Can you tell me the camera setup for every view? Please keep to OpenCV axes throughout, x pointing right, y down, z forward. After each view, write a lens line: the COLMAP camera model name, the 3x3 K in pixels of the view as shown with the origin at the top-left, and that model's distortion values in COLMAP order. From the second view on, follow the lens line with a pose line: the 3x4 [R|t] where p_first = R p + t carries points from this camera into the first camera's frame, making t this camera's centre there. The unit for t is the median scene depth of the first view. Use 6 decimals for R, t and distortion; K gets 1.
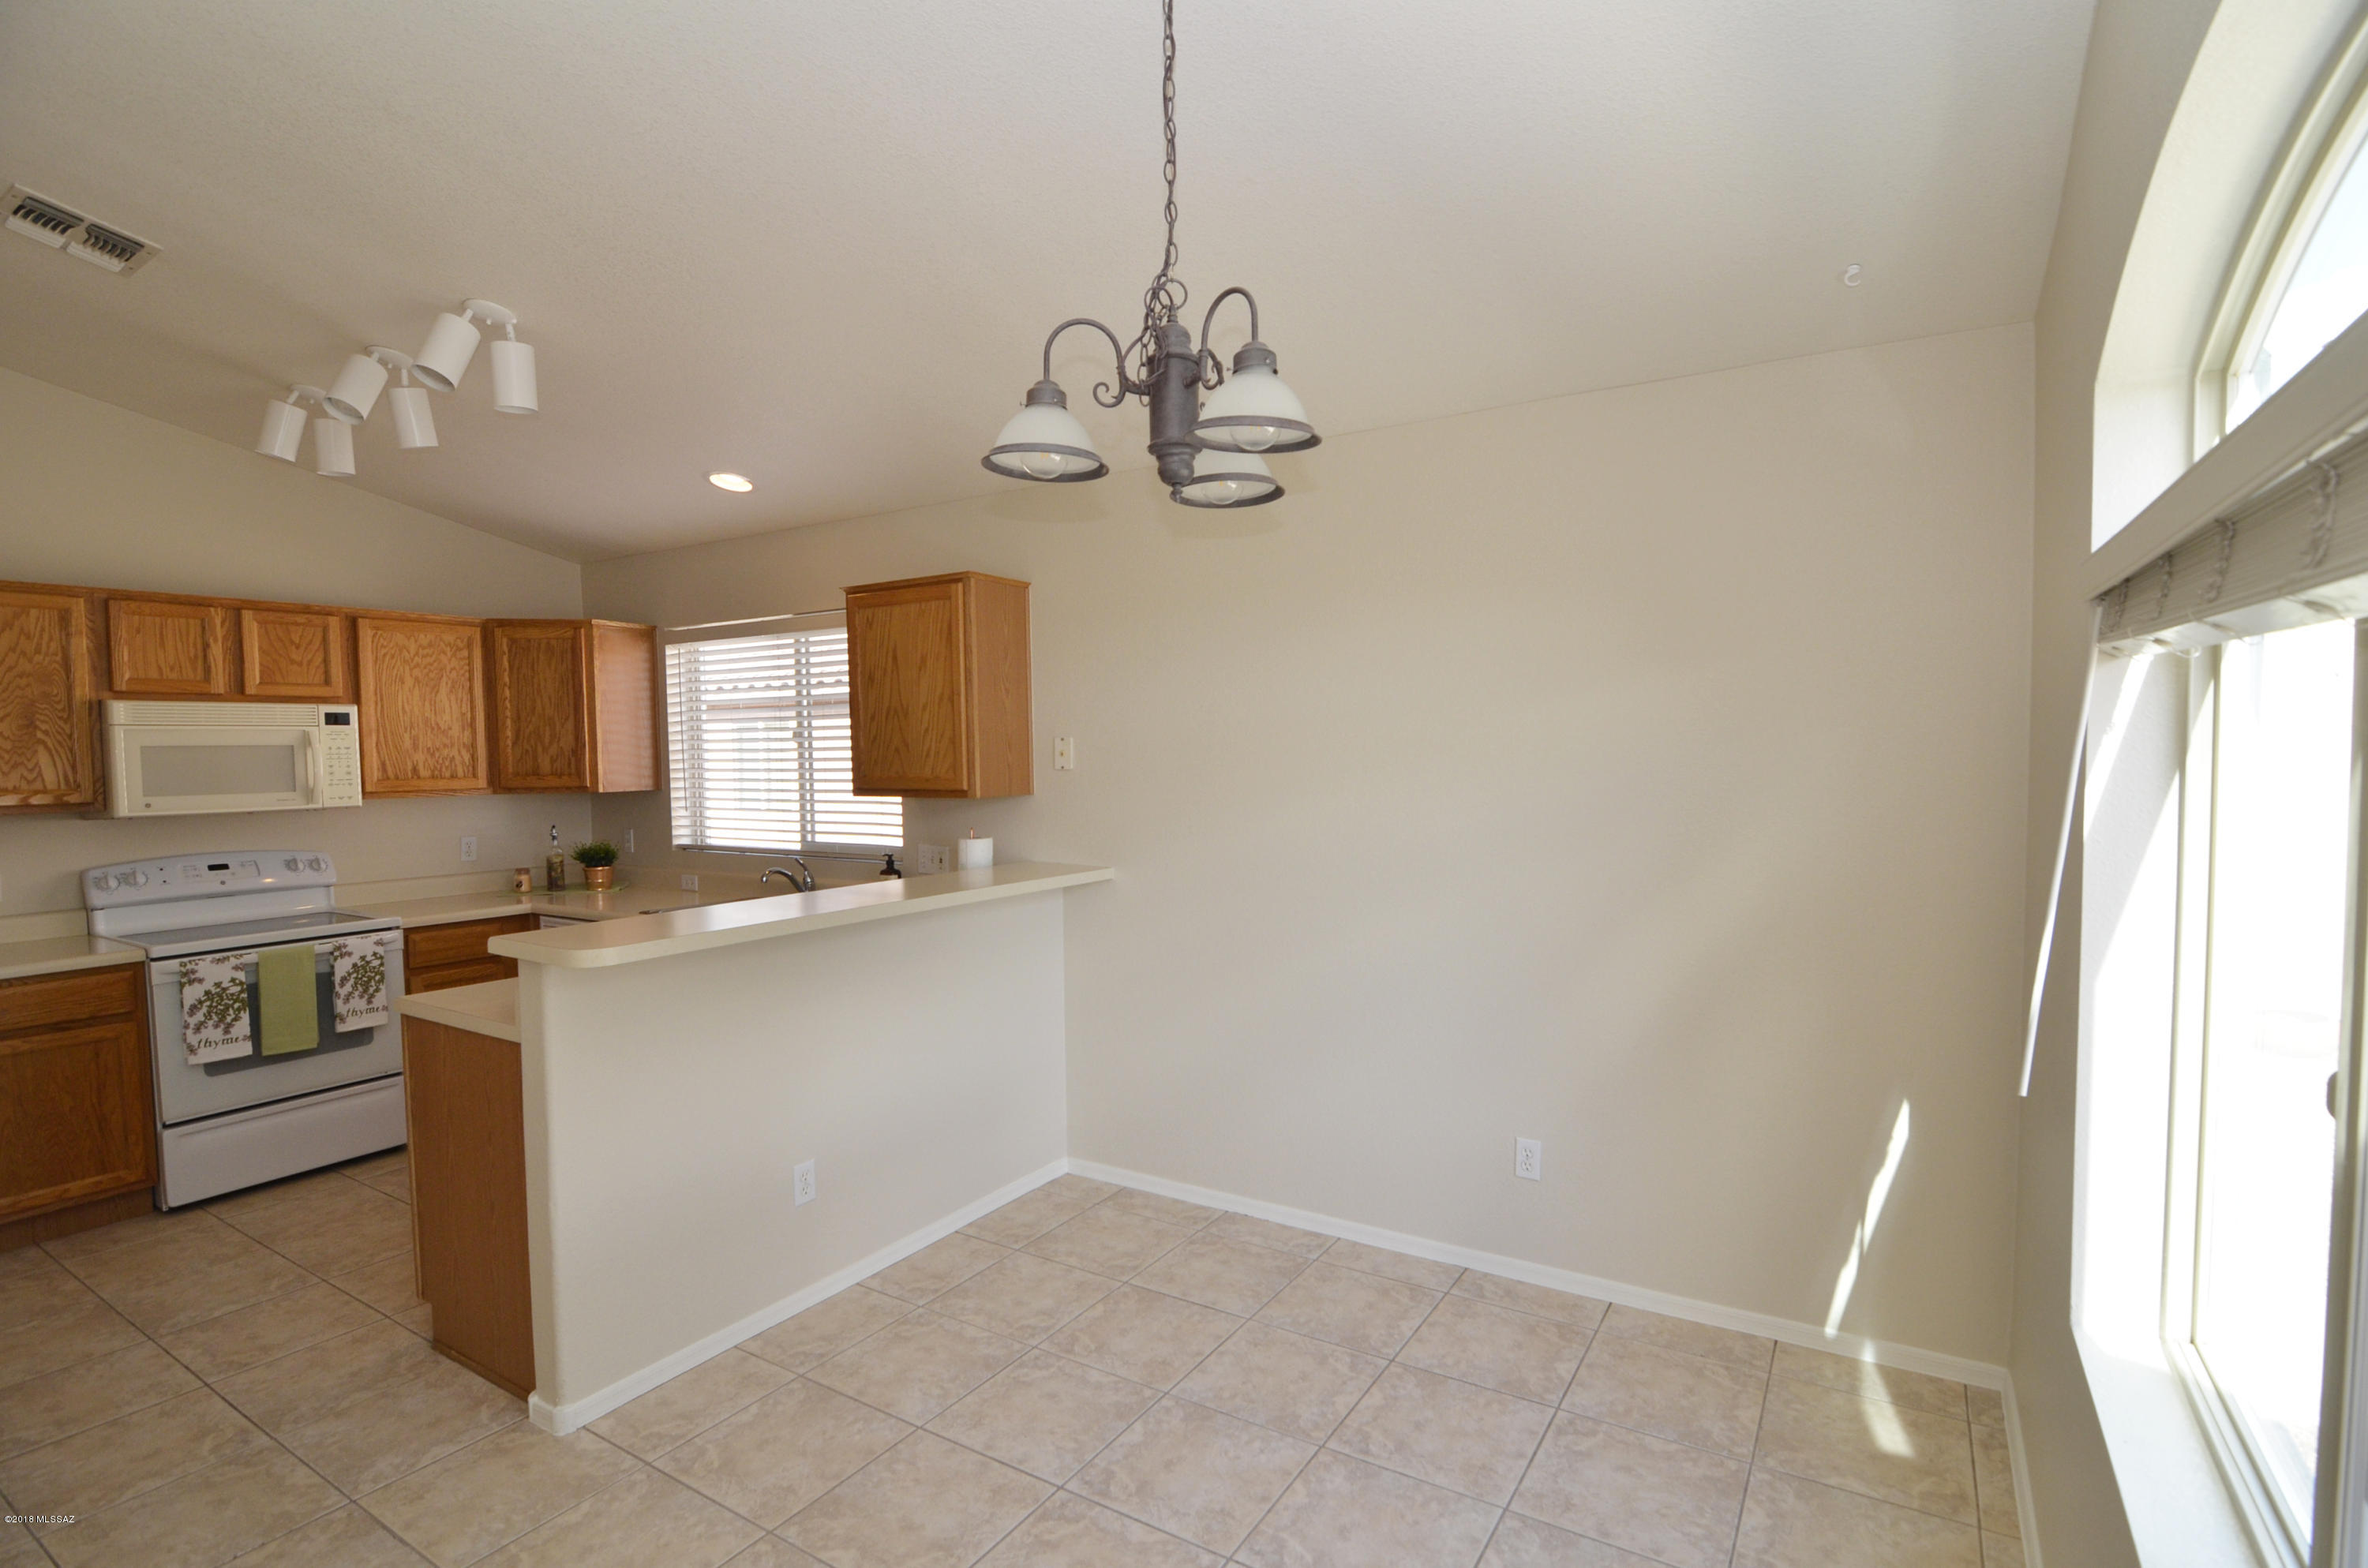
lens RADIAL K [[1149.3, 0, 1193.8], [0, 1149.3, 802.6], [0, 0, 1]] dist [-0.009392, -0.007005]
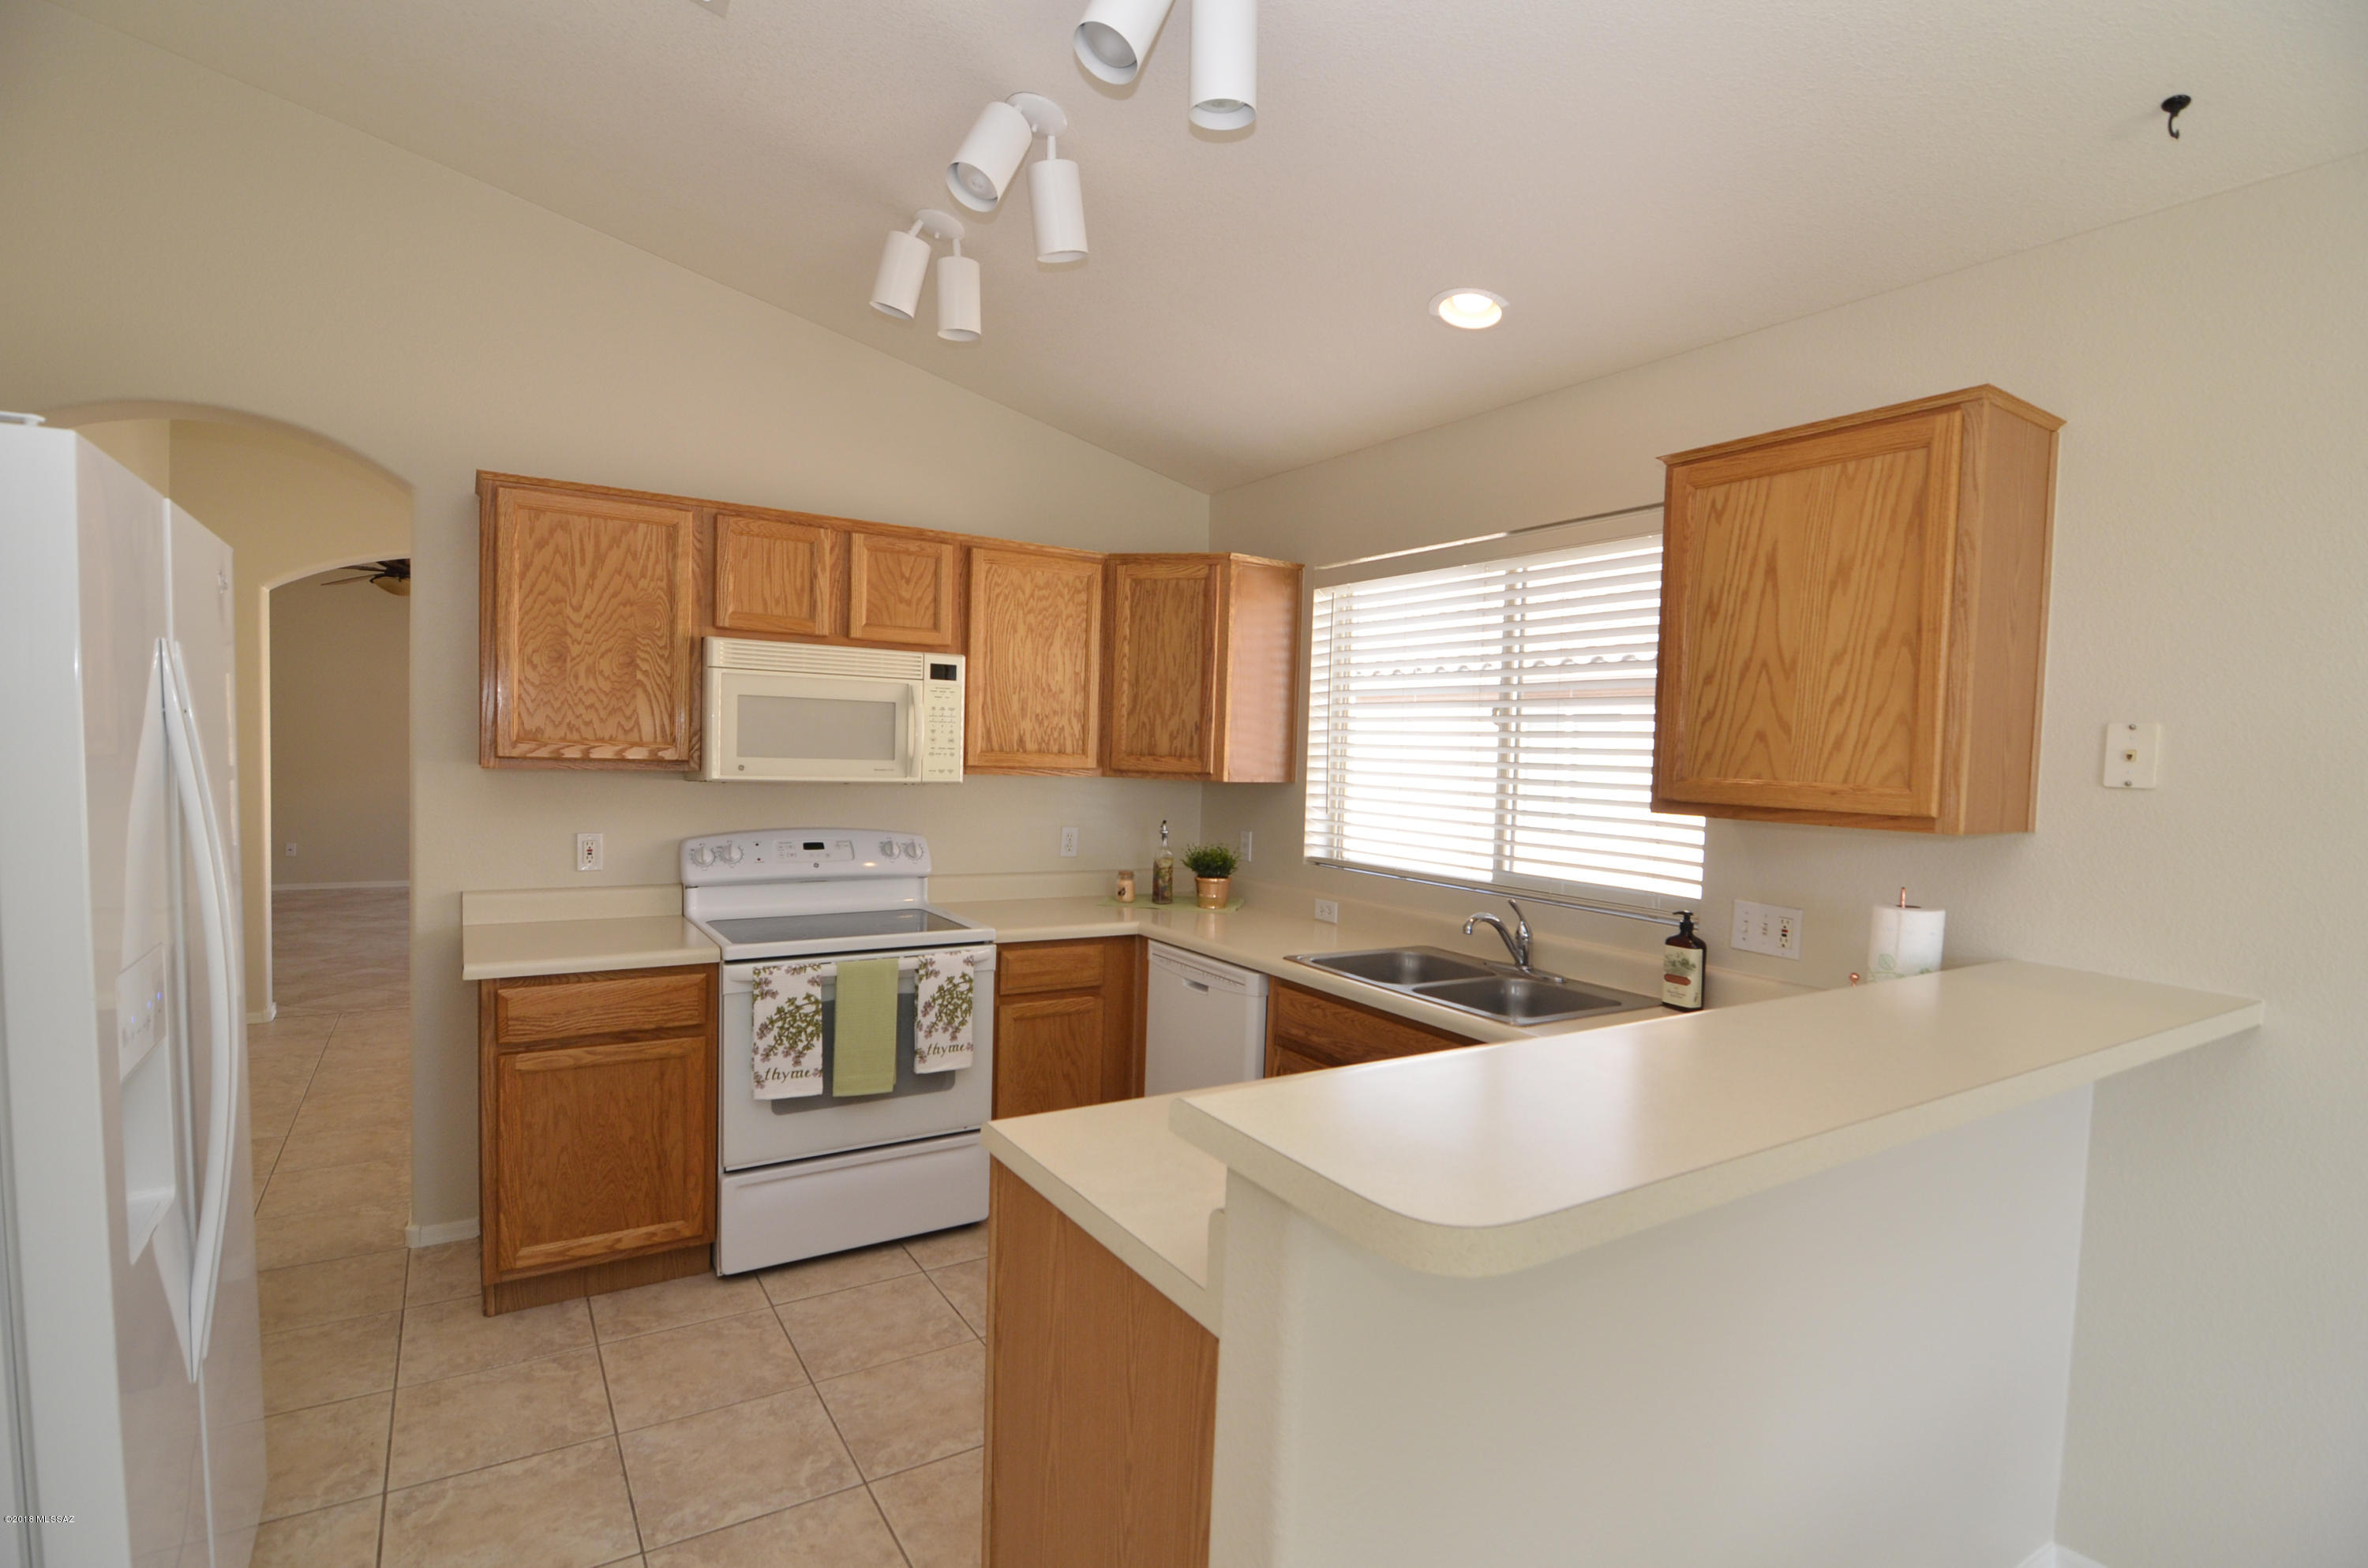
lens RADIAL K [[1130.6, 0, 1184.4], [0, 1130.6, 803.1], [0, 0, 1]] dist [-0.000819, -0.009305]
pose [[0.902604, 0.062560, -0.425901, -0.266325], [-0.064582, 0.997865, 0.009707, -0.000366], [0.425599, 0.018744, 0.904718, 0.372446]]
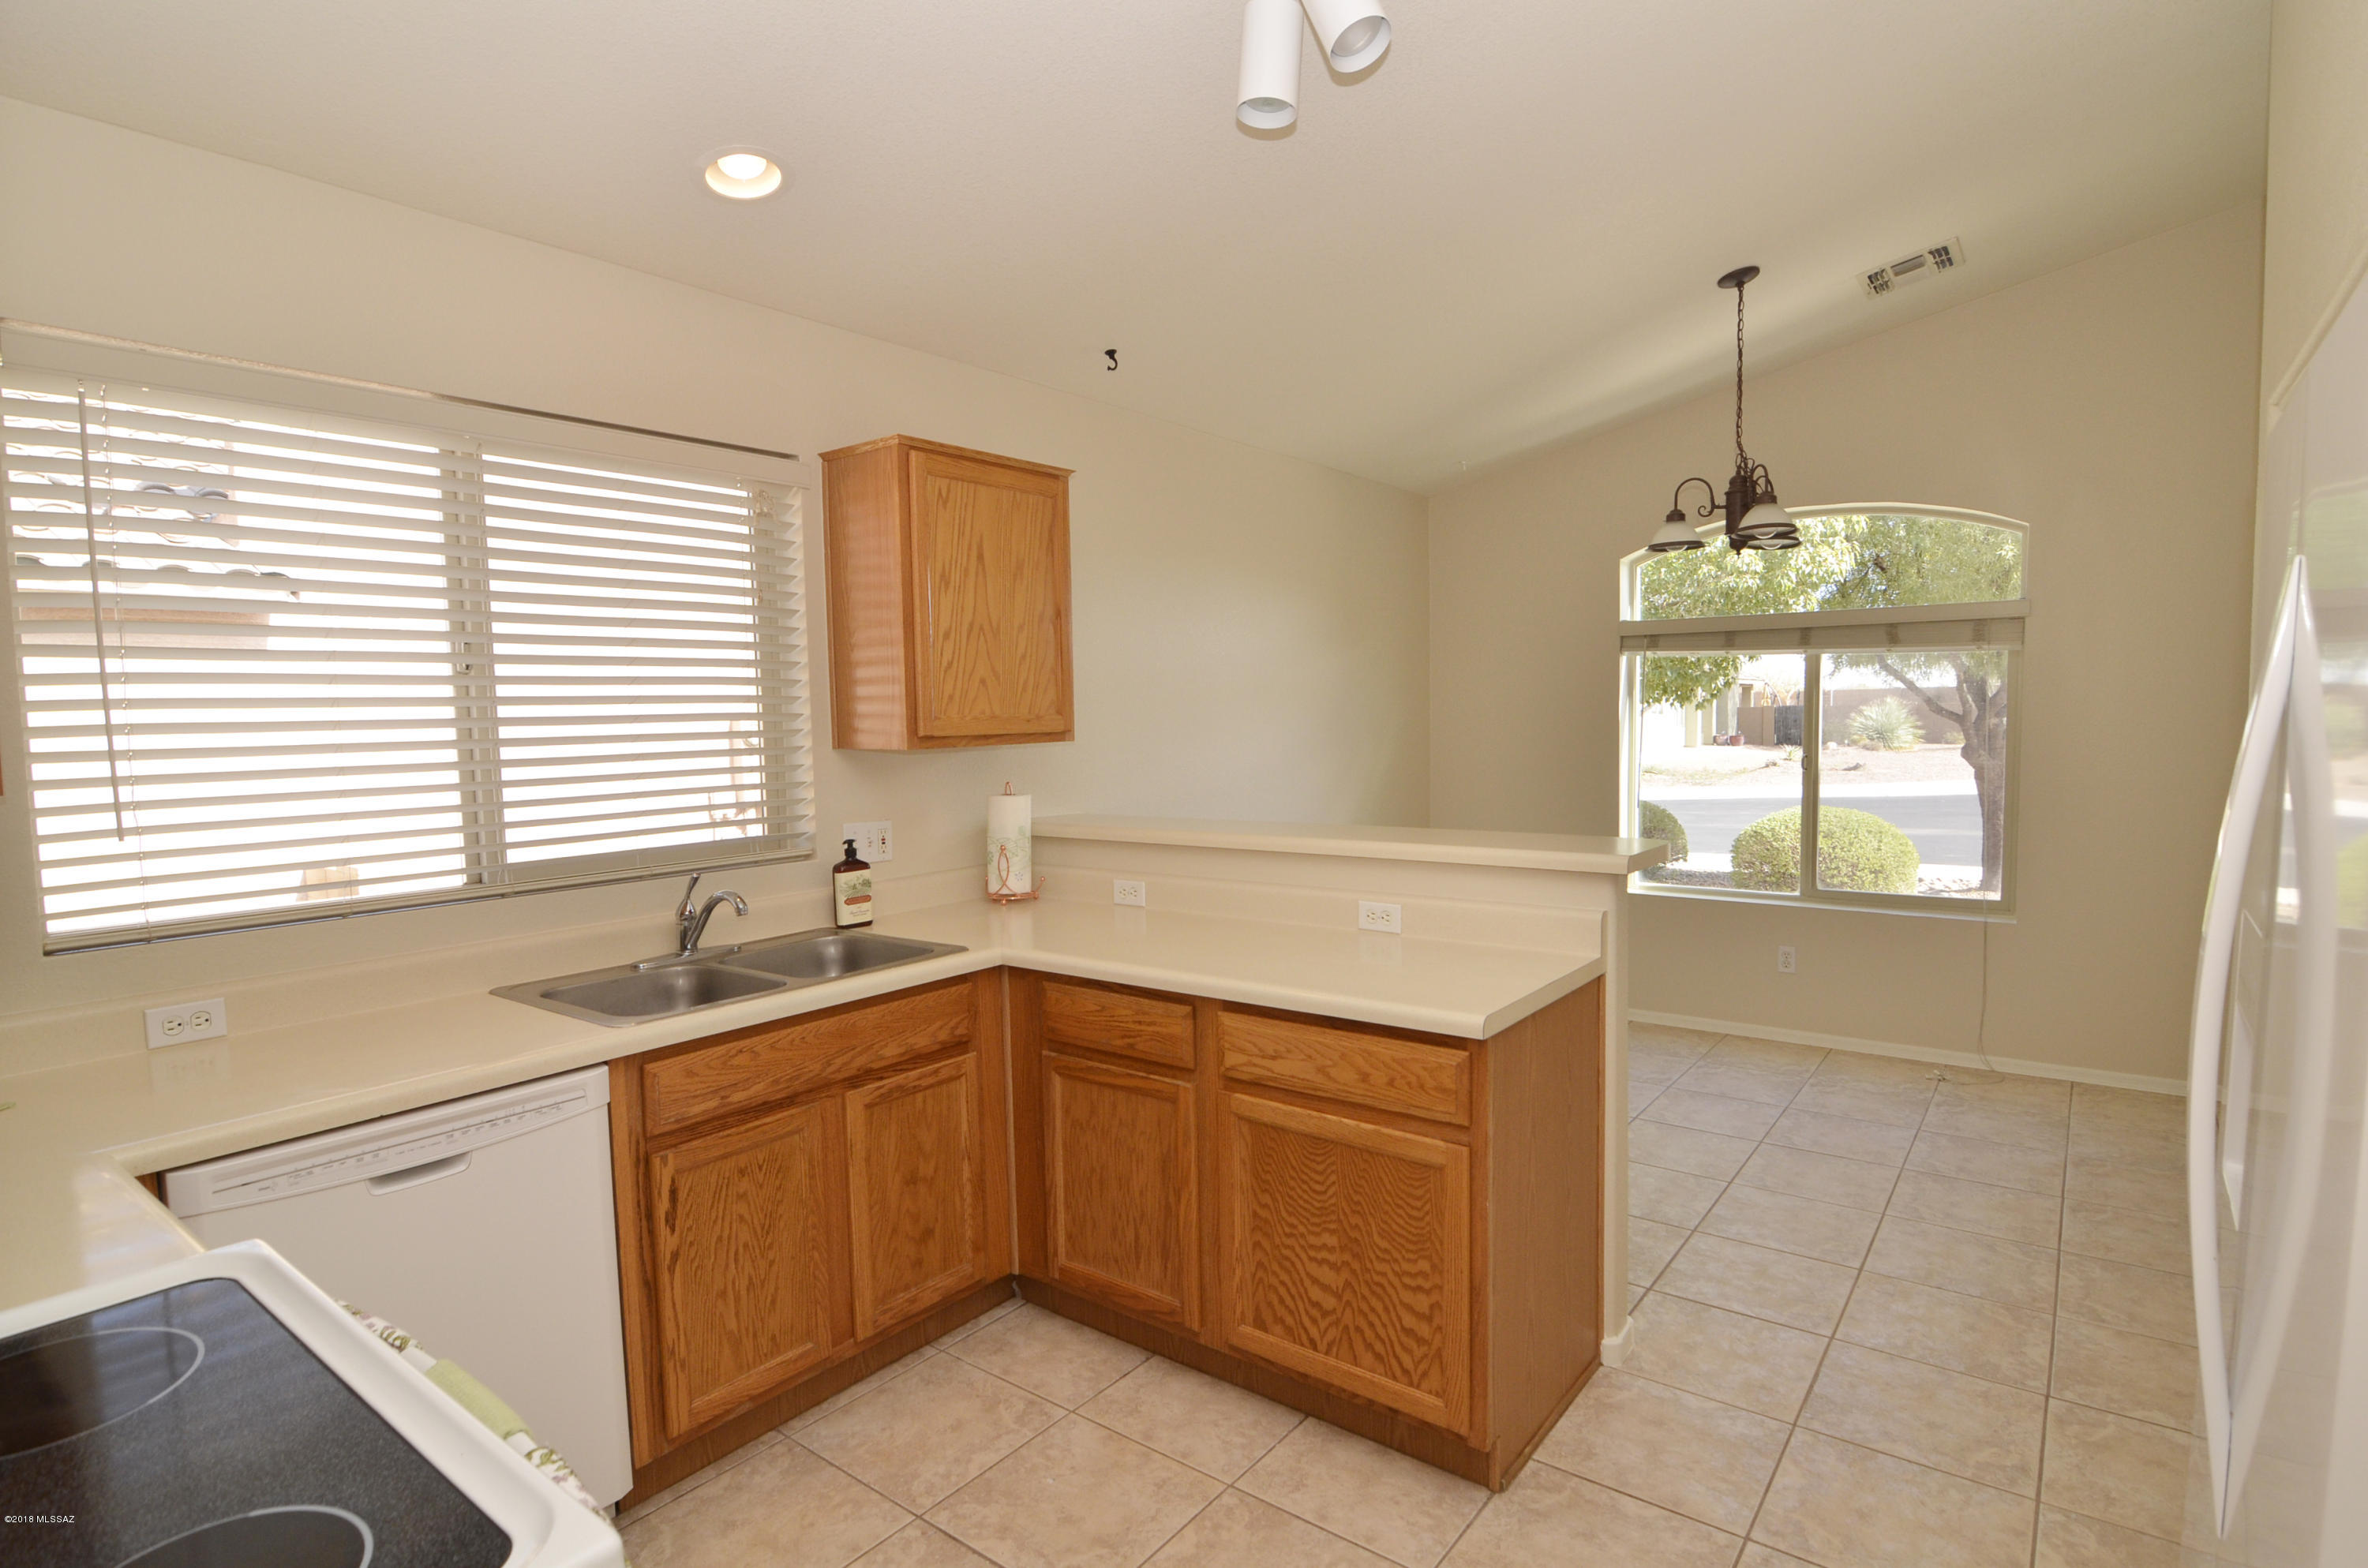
lens RADIAL K [[1192.7, 0, 1214.0], [0, 1192.7, 791.9], [0, 0, 1]] dist [-0.000369, -0.000042]
pose [[0.084073, -0.060220, 0.994638, -0.979874], [0.066541, 0.996283, 0.054695, -0.006675], [-0.994235, 0.061586, 0.087768, 0.762480]]
